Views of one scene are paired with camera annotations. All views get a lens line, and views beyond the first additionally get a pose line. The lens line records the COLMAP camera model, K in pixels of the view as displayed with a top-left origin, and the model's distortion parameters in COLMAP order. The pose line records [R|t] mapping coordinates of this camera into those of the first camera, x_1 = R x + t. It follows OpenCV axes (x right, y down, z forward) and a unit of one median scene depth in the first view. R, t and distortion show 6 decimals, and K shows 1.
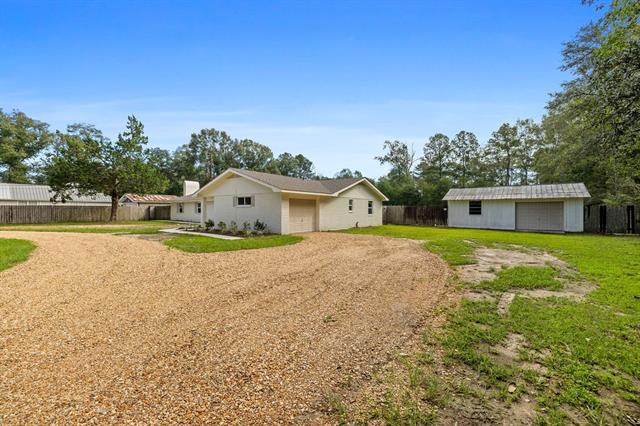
lens RADIAL K [[268.1, 0, 318.4], [0, 268.1, 211.2], [0, 0, 1]] dist [0.001264, 0.000166]
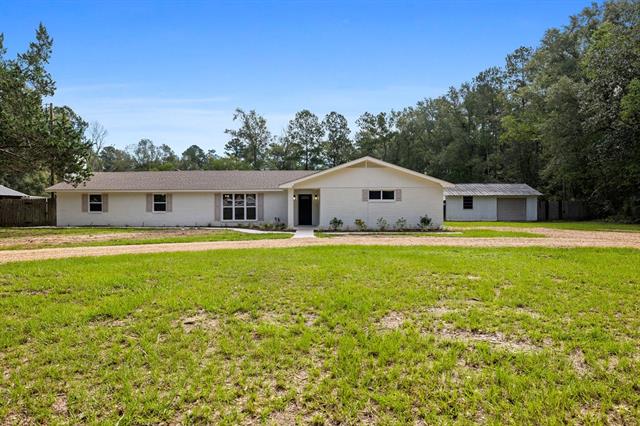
lens RADIAL K [[402.3, 0, 320.0], [0, 402.3, 213.0], [0, 0, 1]] dist [-0.003193, -0.000469]
pose [[0.787049, -0.015859, 0.616687, -1.005349], [0.006990, 0.999835, 0.016791, -0.002292], [-0.616851, -0.008905, 0.787030, 0.070757]]
